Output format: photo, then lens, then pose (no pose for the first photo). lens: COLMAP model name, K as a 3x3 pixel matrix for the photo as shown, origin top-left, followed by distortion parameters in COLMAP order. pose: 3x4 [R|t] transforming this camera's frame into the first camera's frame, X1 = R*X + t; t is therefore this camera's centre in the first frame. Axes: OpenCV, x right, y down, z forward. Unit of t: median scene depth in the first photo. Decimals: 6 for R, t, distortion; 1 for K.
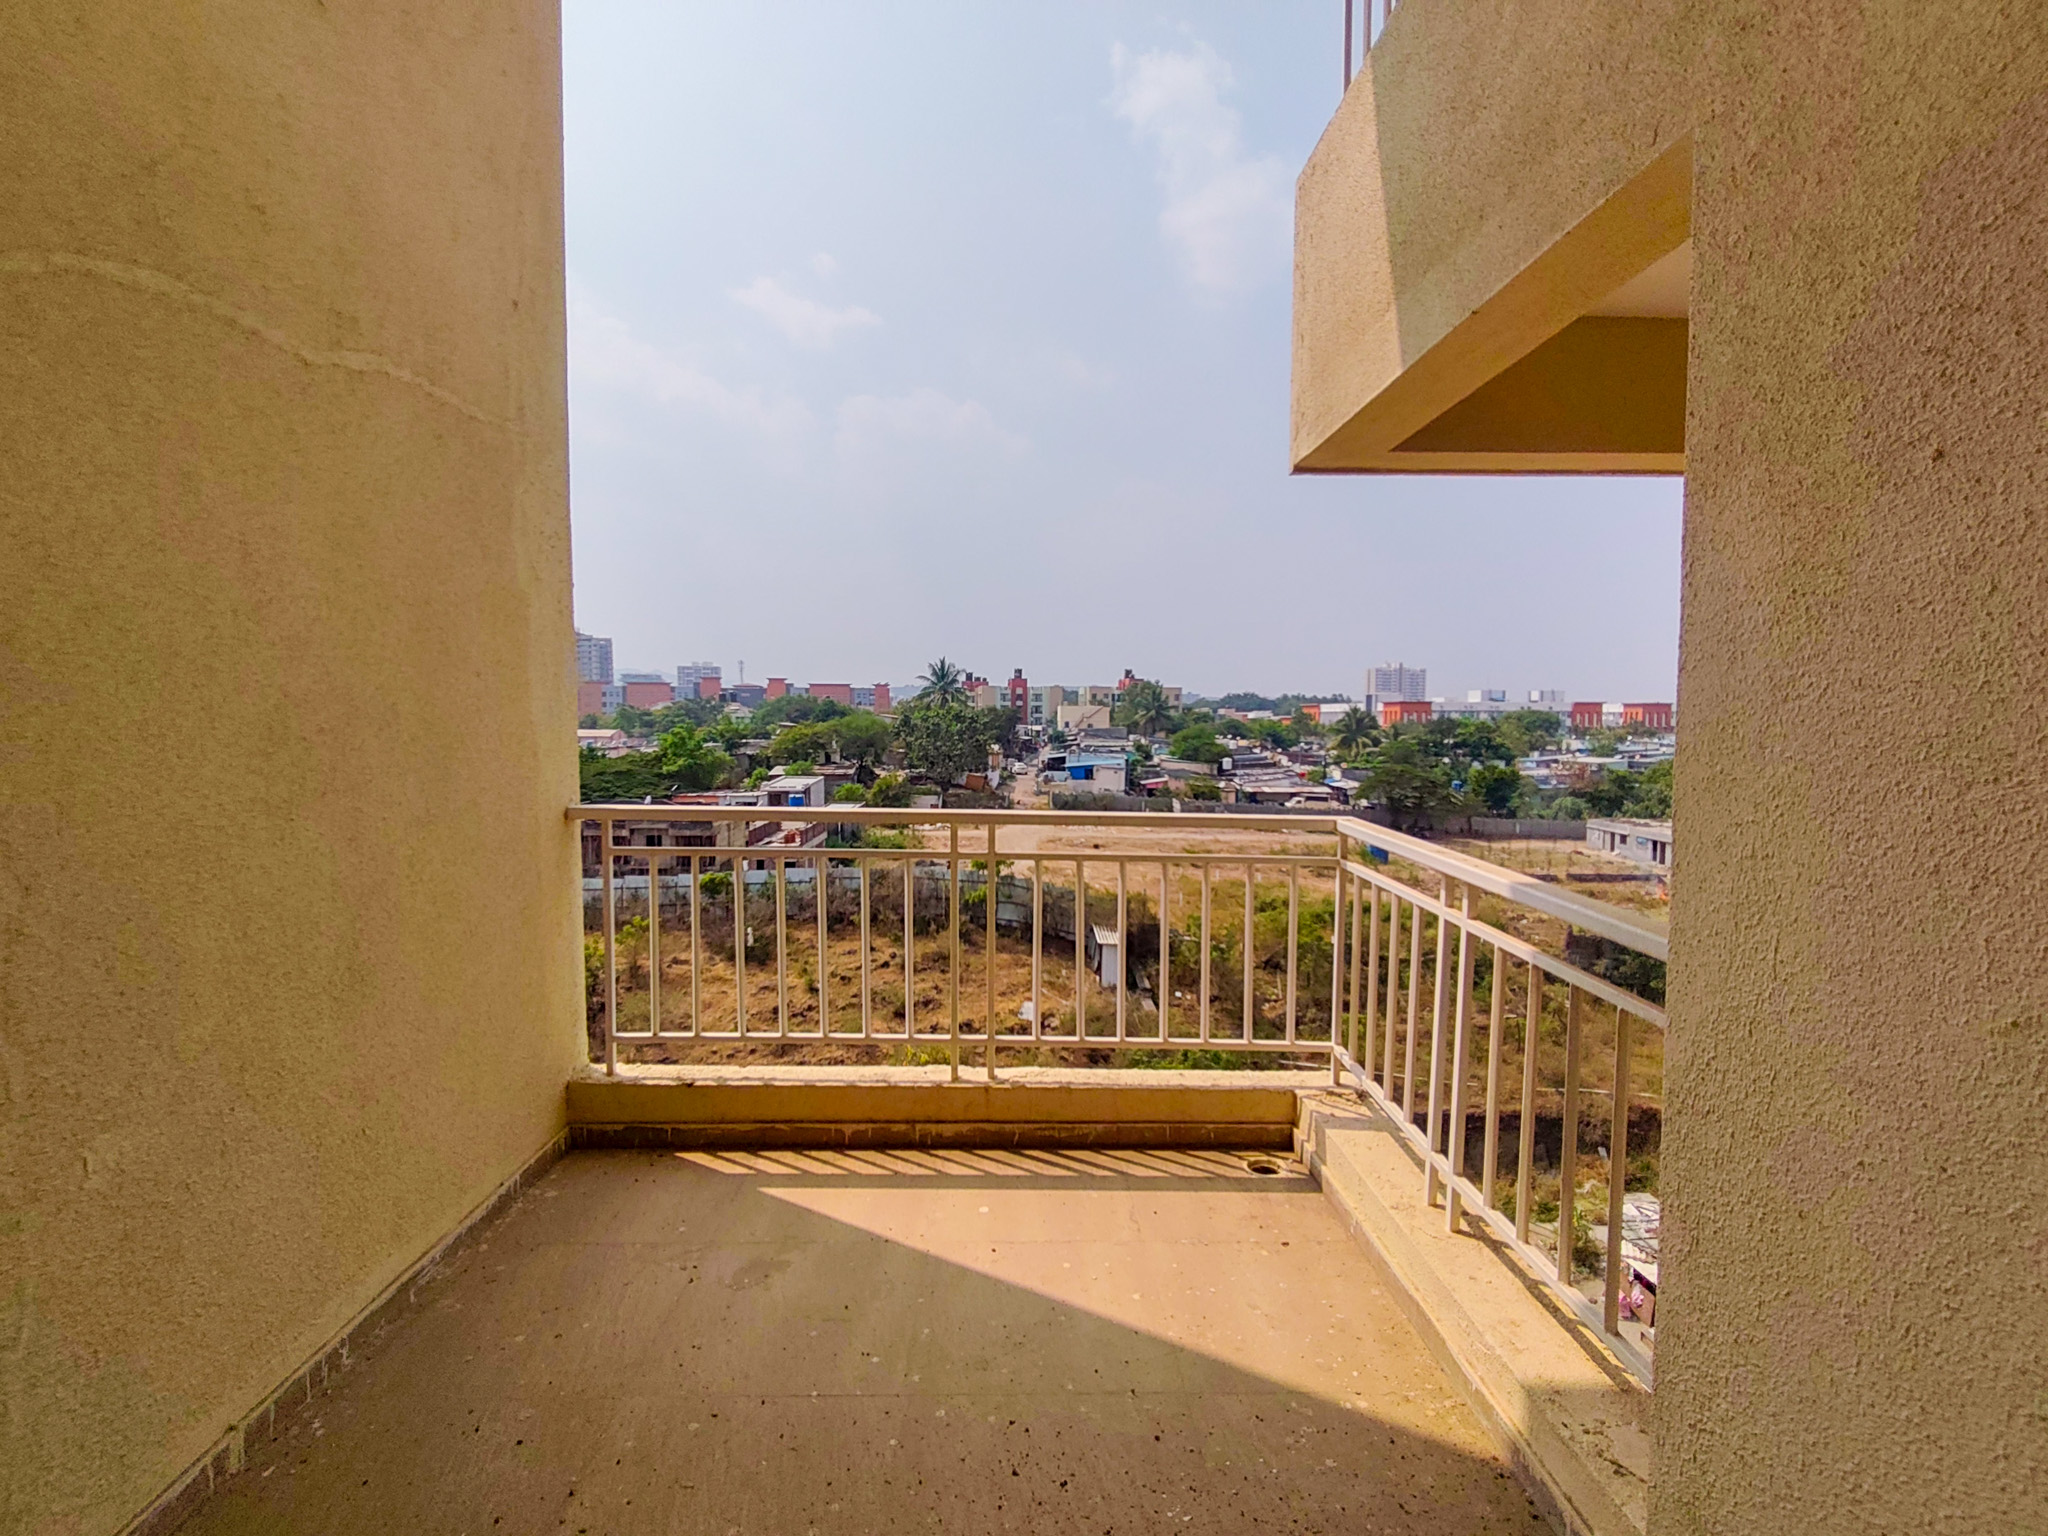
lens RADIAL K [[944.9, 0, 1024.1], [0, 944.9, 774.2], [0, 0, 1]] dist [0.007507, -0.000990]
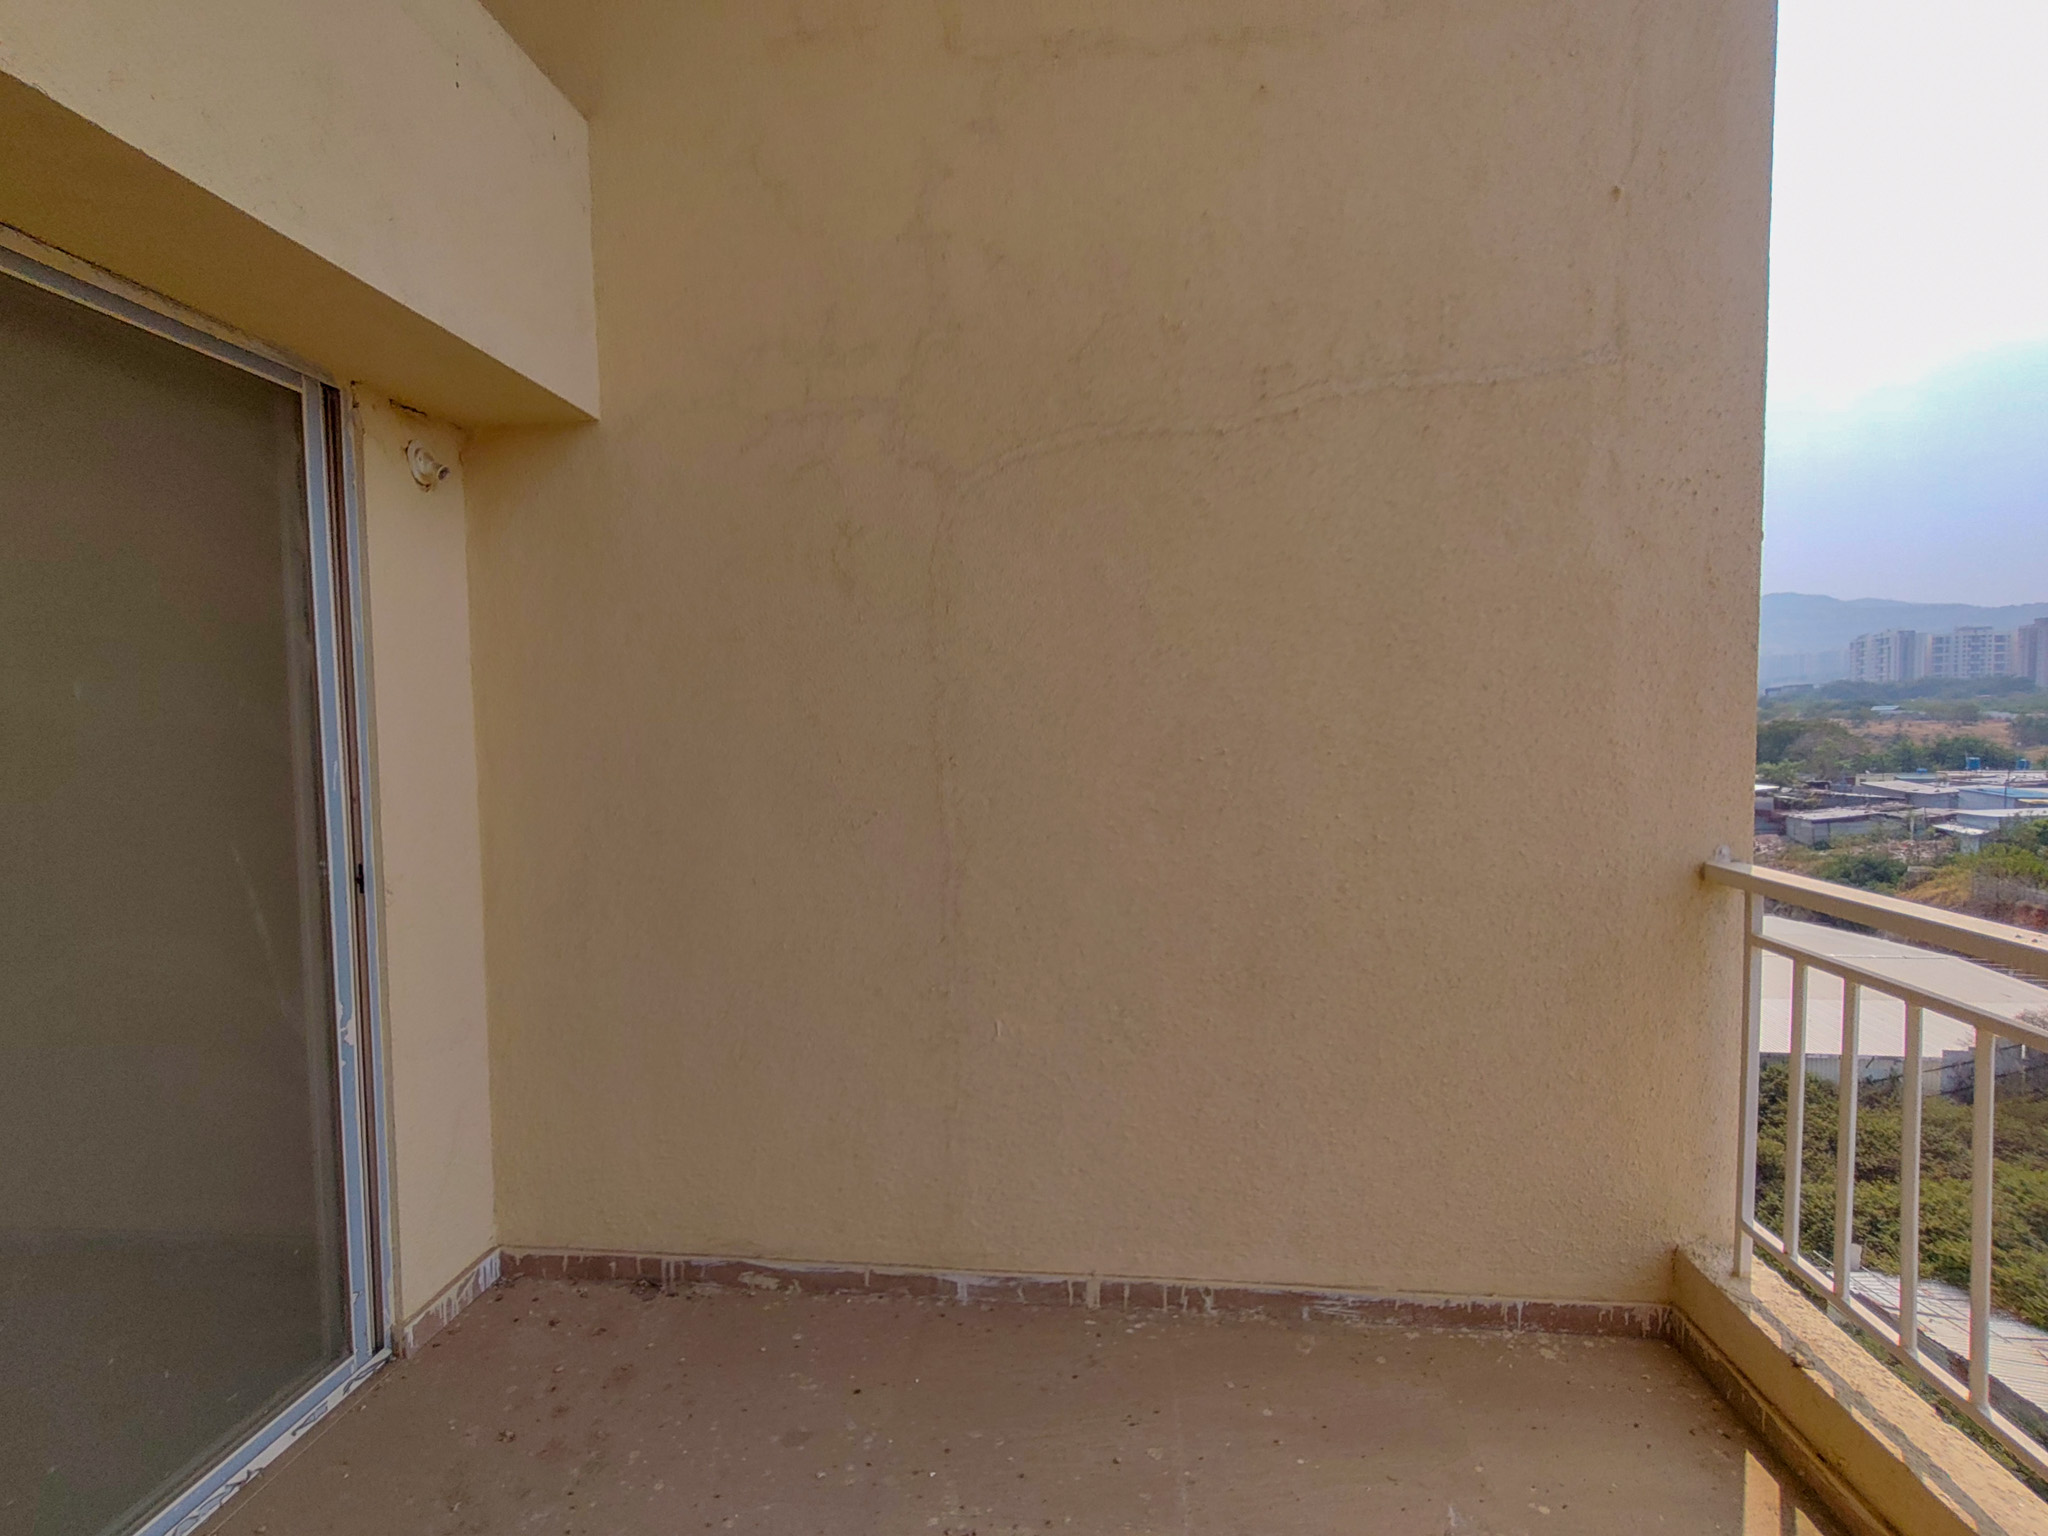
lens RADIAL K [[944.9, 0, 1024.1], [0, 944.9, 774.2], [0, 0, 1]] dist [0.007507, -0.000990]
pose [[-0.117642, 0.044498, -0.992059, 0.361110], [-0.041534, 0.997901, 0.049685, -0.059173], [0.992187, 0.047049, -0.115547, 0.783341]]
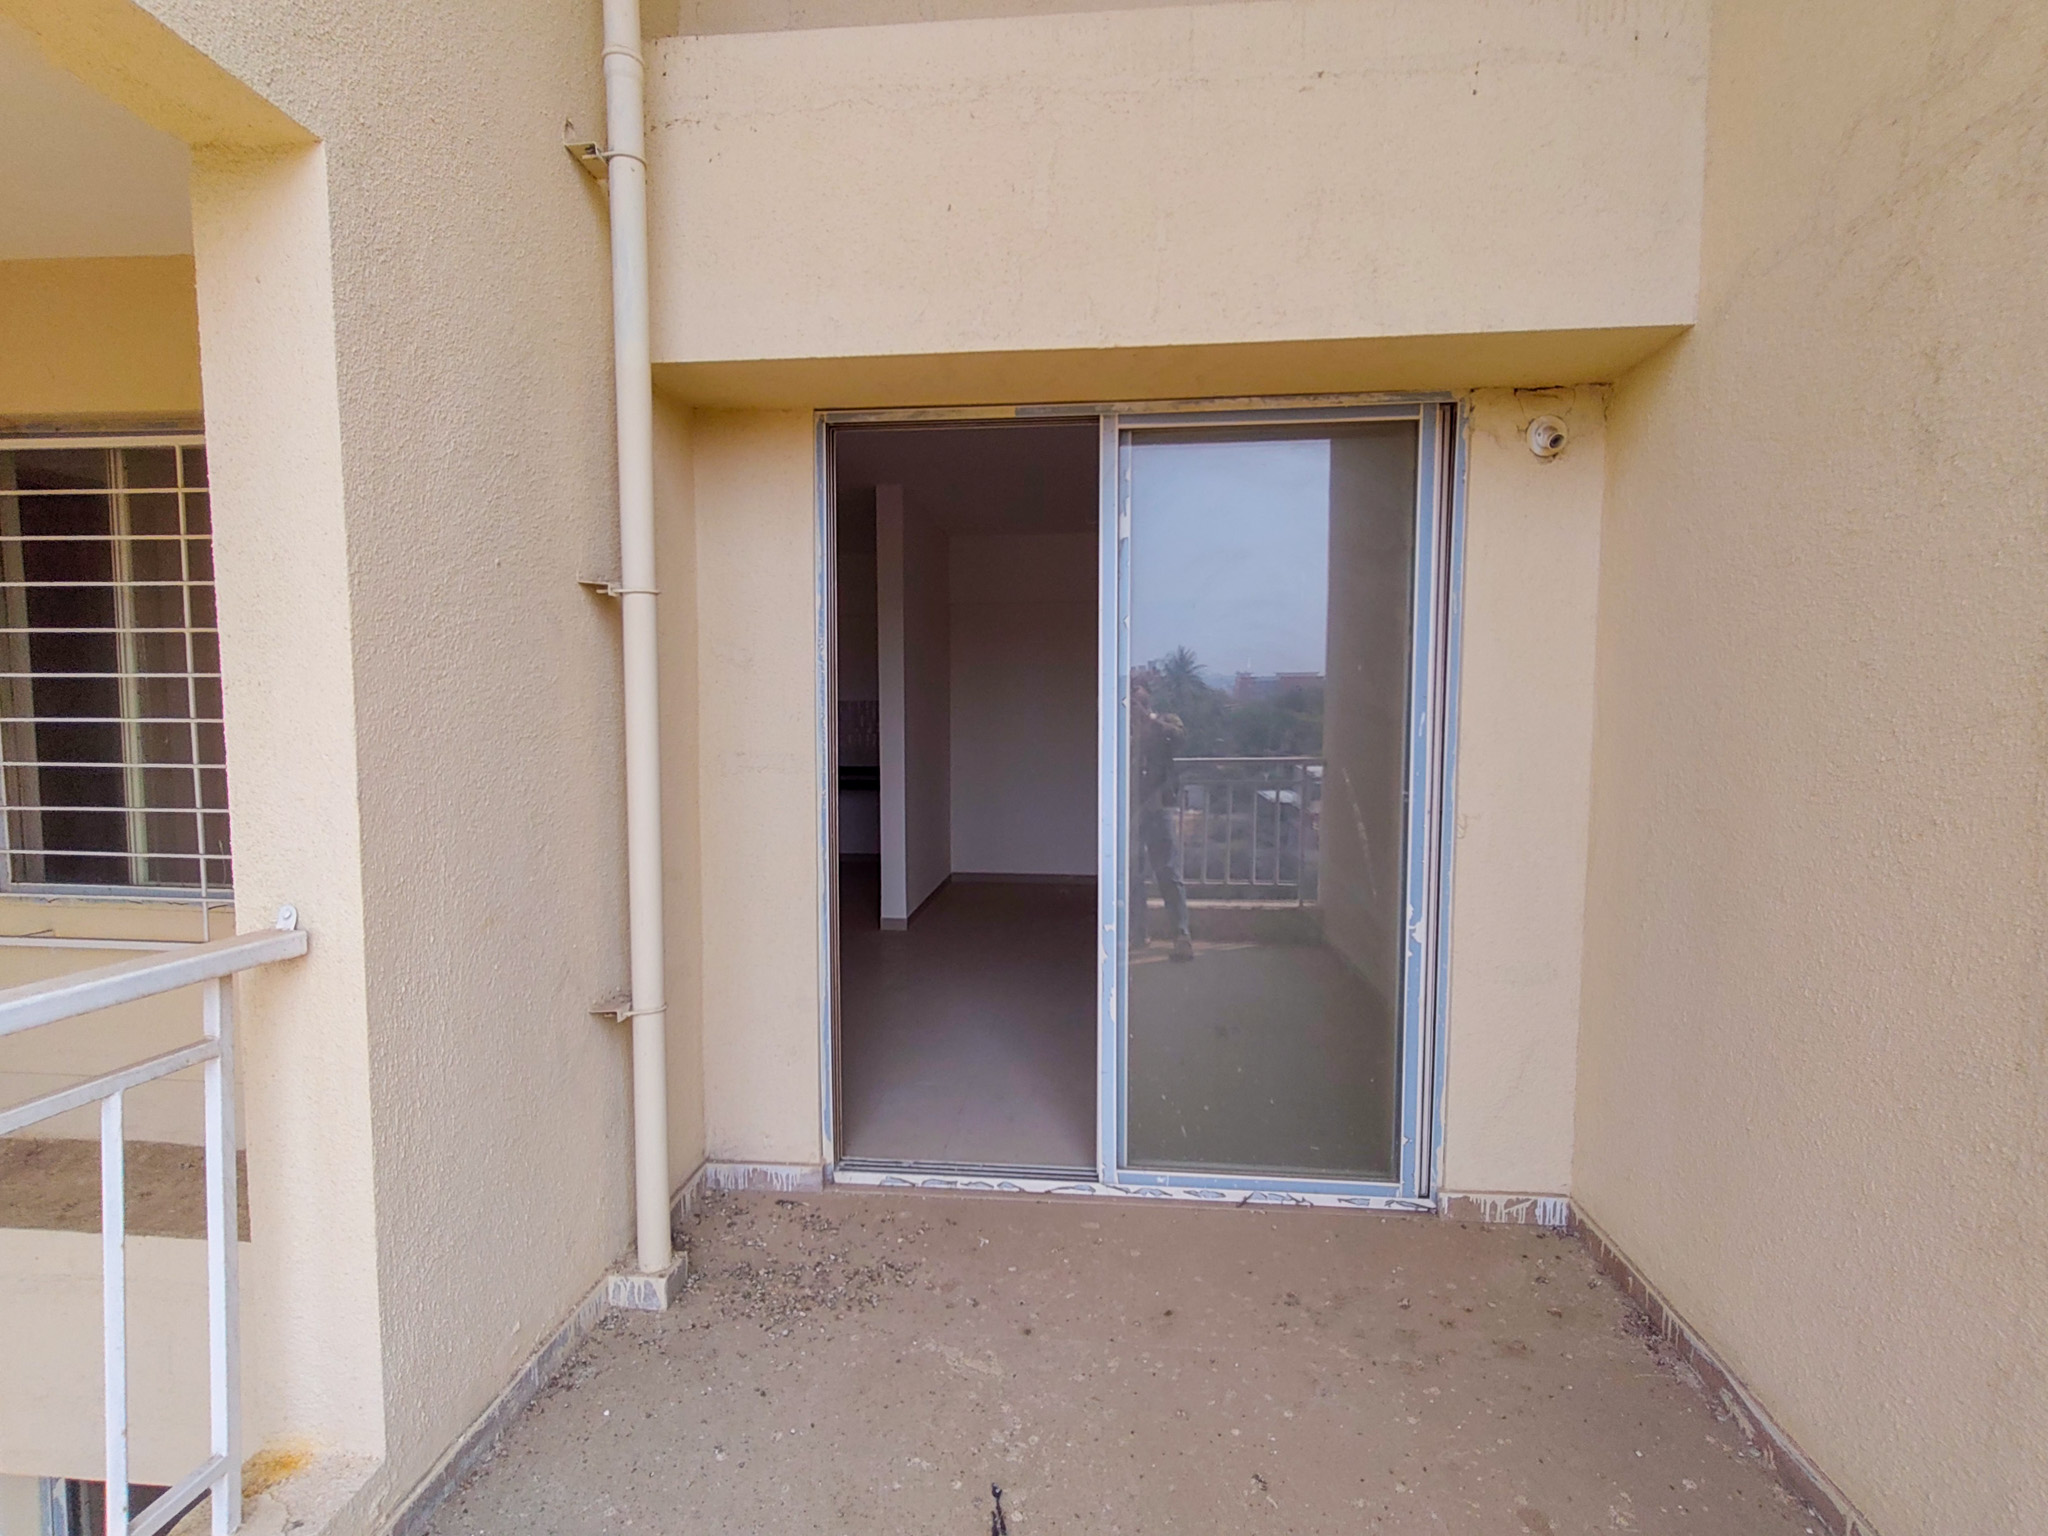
lens RADIAL K [[944.9, 0, 1024.1], [0, 944.9, 774.2], [0, 0, 1]] dist [0.007507, -0.000990]
pose [[-0.994129, -0.012984, 0.107417, -0.106343], [0.000675, 0.992011, 0.126153, -0.068526], [-0.108197, 0.125485, -0.986178, 1.184528]]
